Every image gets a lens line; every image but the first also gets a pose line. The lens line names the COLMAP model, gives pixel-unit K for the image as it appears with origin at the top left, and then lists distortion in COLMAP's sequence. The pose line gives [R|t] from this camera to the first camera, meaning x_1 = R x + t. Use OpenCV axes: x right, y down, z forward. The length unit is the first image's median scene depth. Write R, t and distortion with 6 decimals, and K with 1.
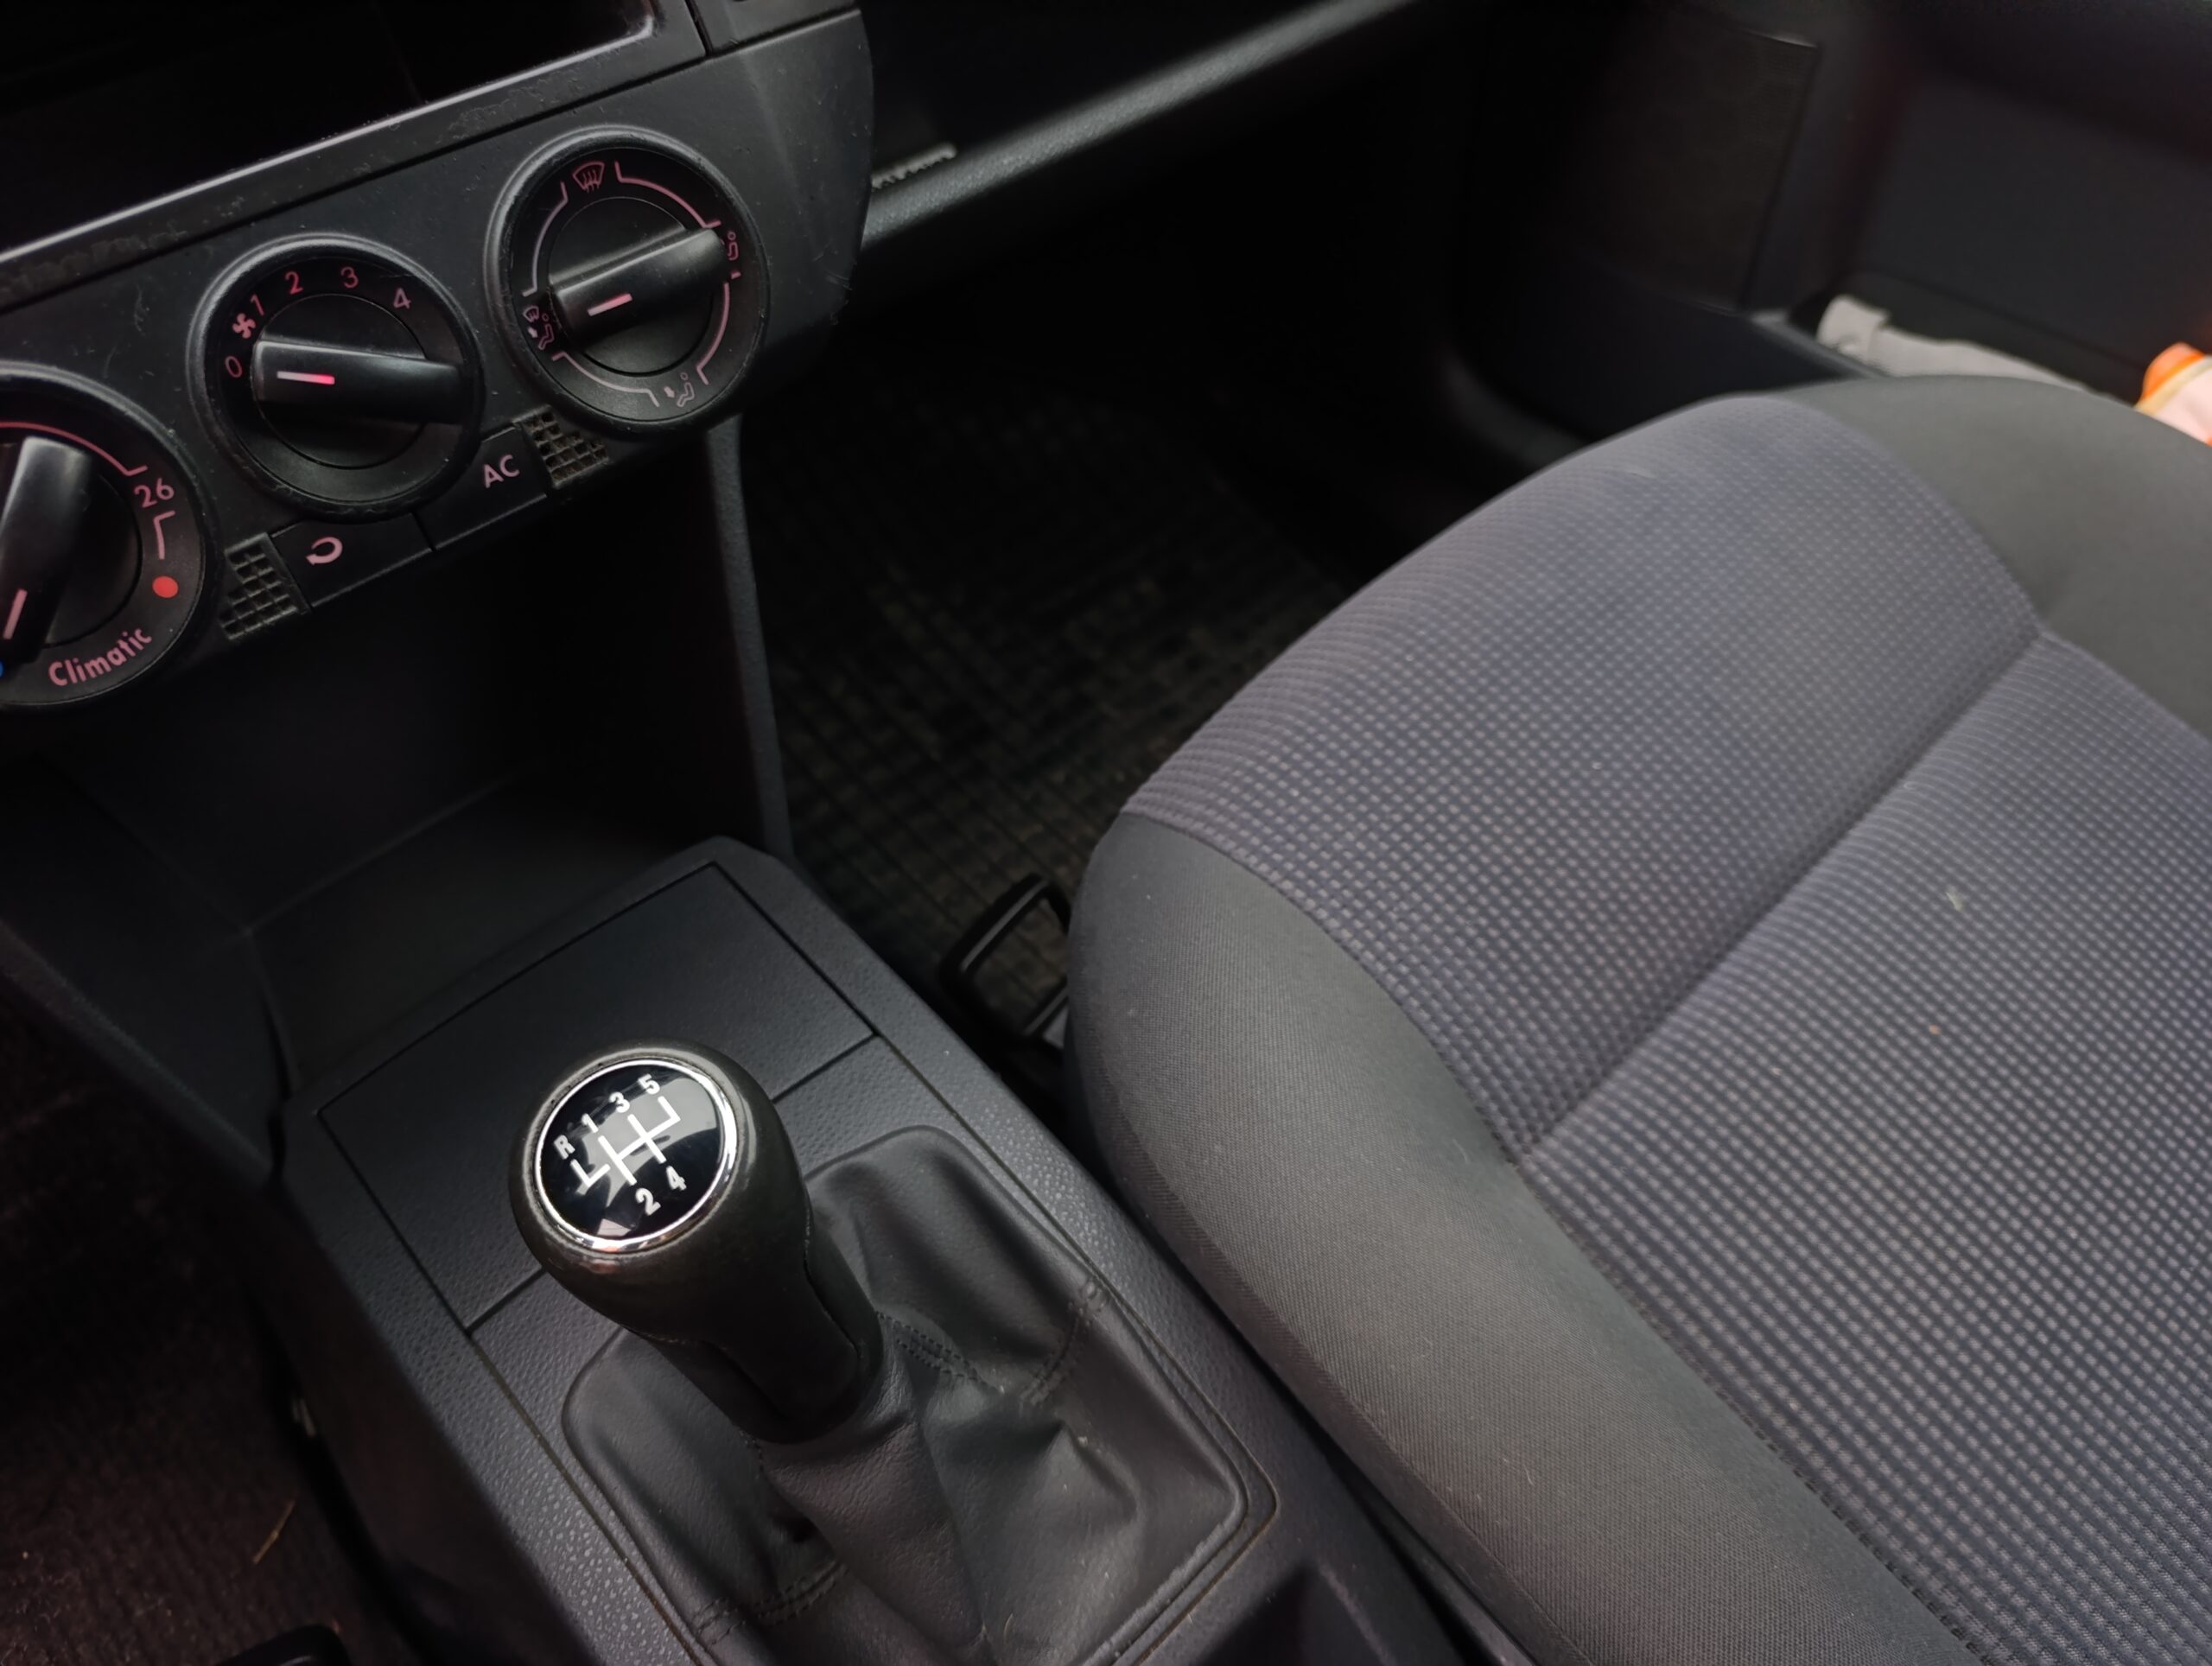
lens RADIAL K [[1511.5, 0, 1084.8], [0, 1511.5, 831.6], [0, 0, 1]] dist [0.012439, -0.023071]
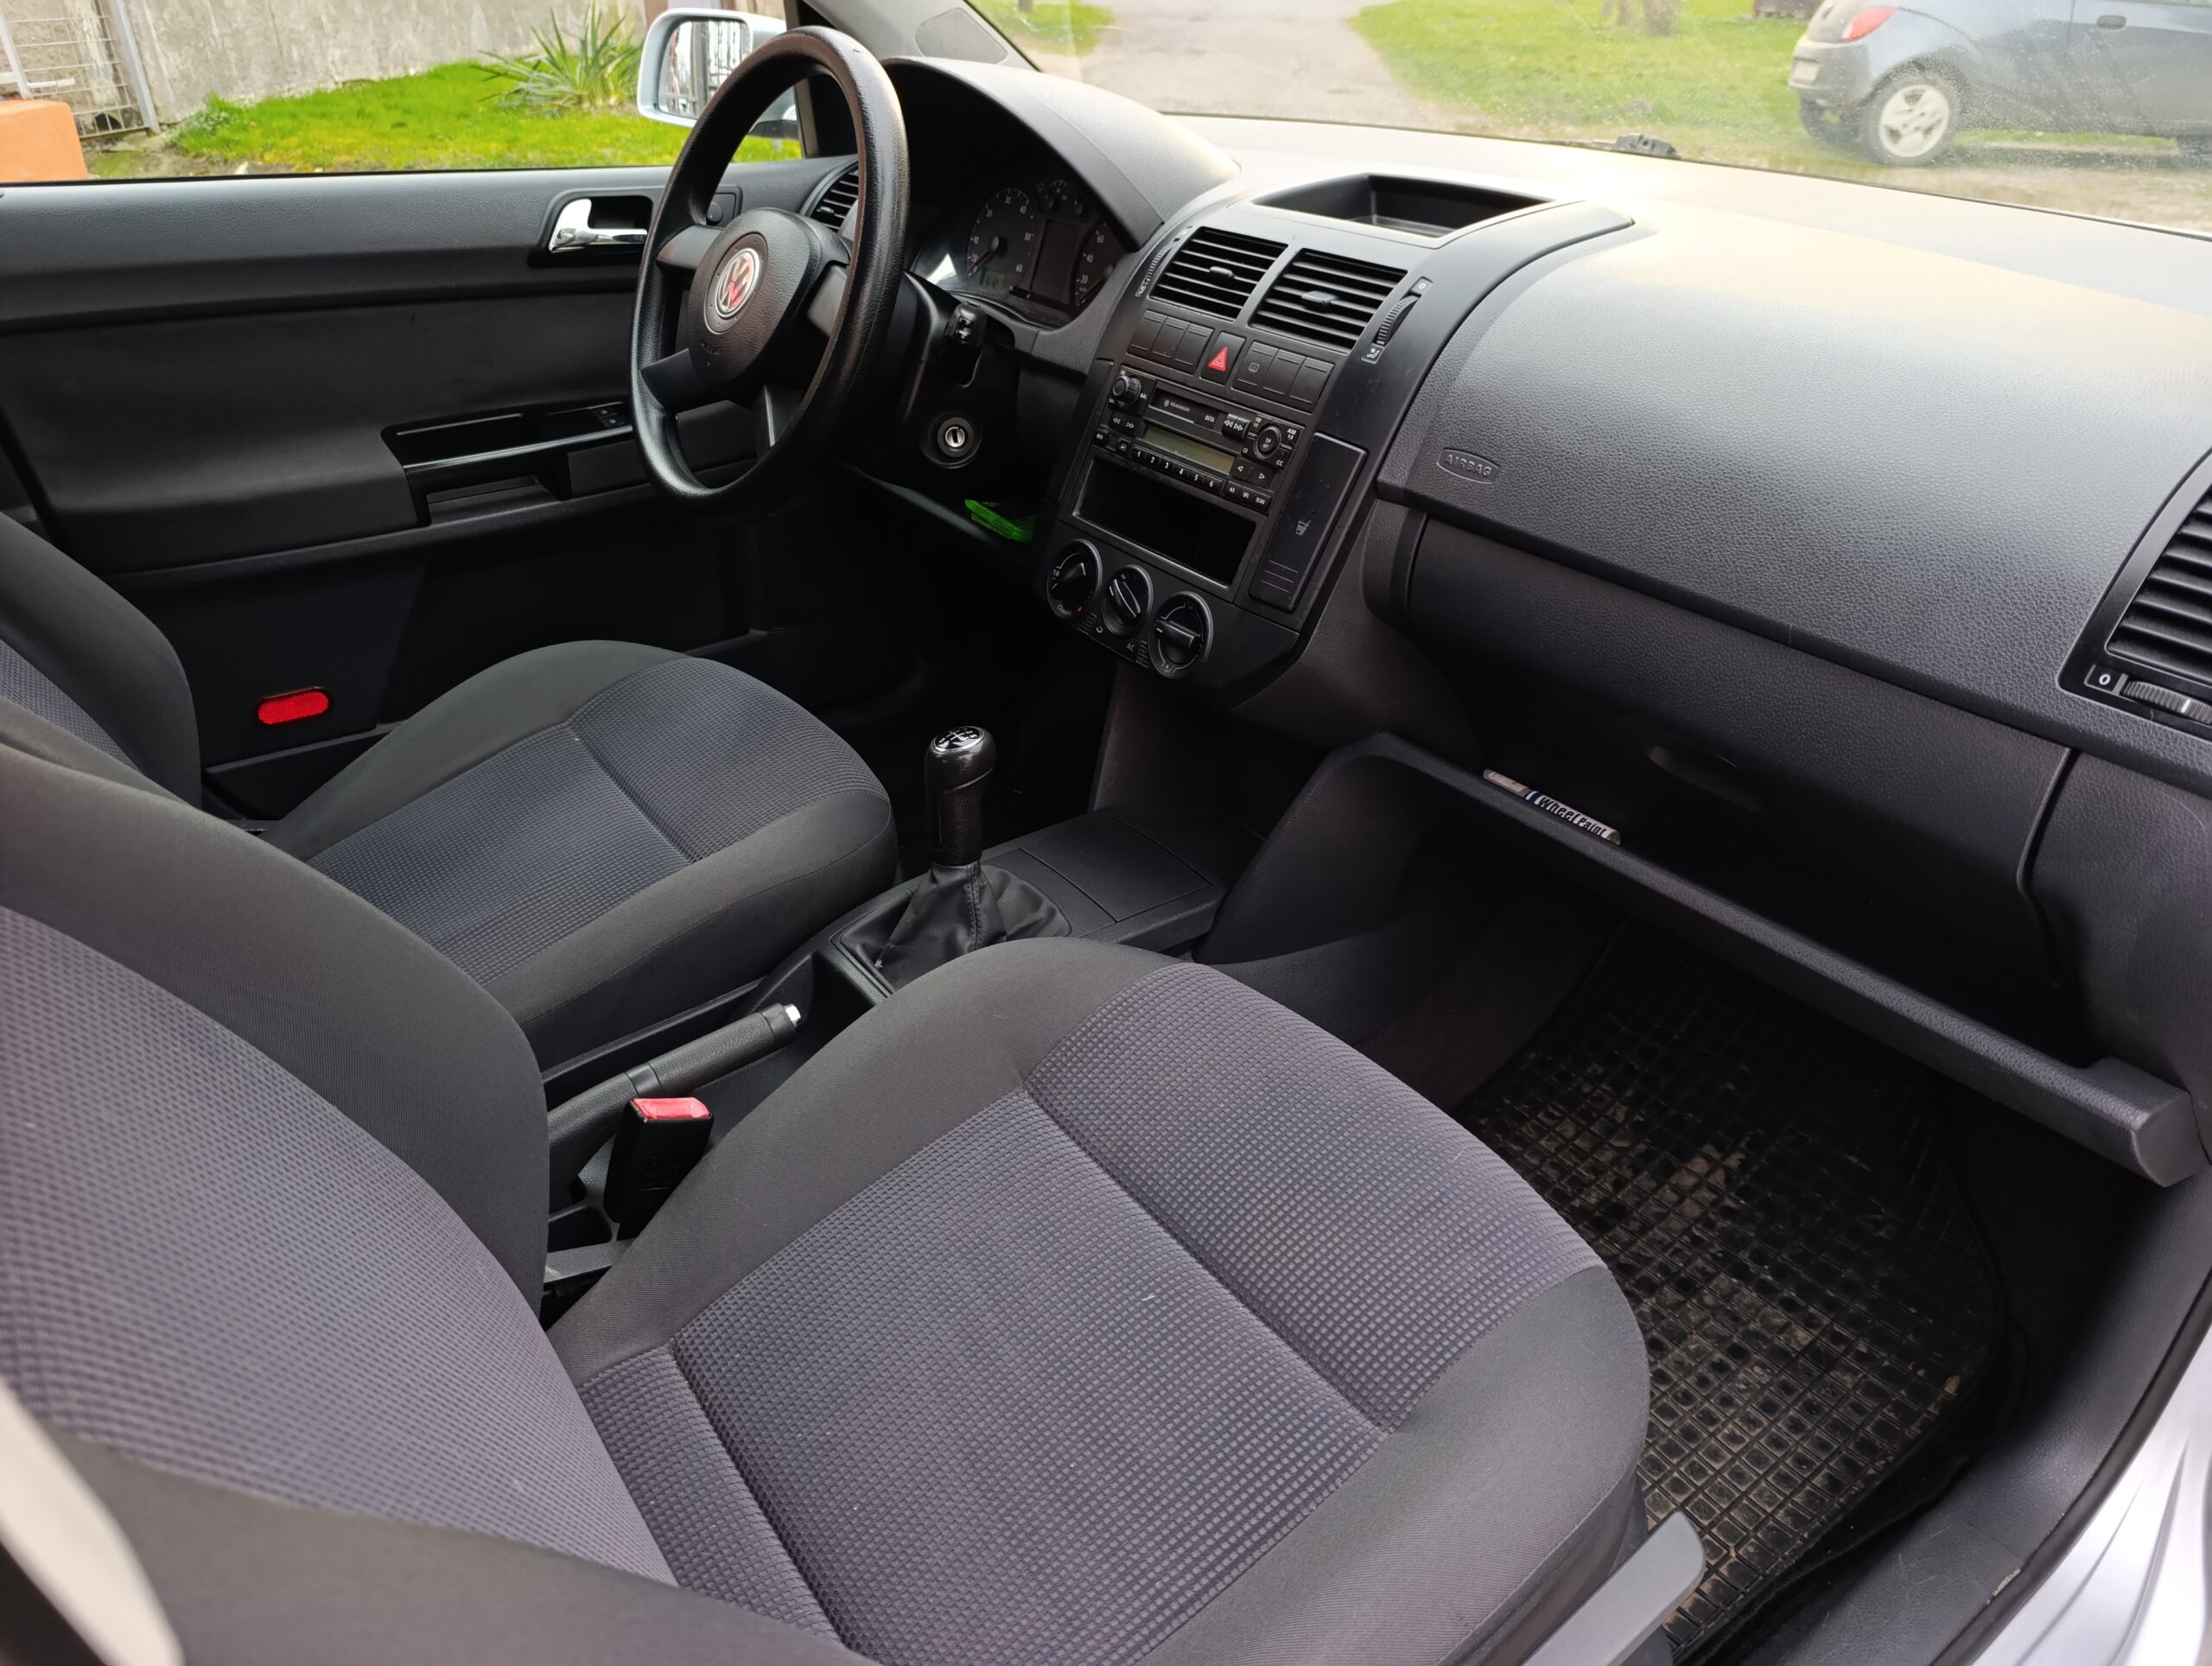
lens RADIAL K [[1511.5, 0, 1118.0], [0, 1511.5, 831.6], [0, 0, 1]] dist [0.012439, -0.023071]
pose [[-0.099096, 0.530913, -0.841613, 2.744832], [-0.752133, 0.513801, 0.412680, -1.426351], [0.651519, 0.673899, 0.348401, 0.071110]]
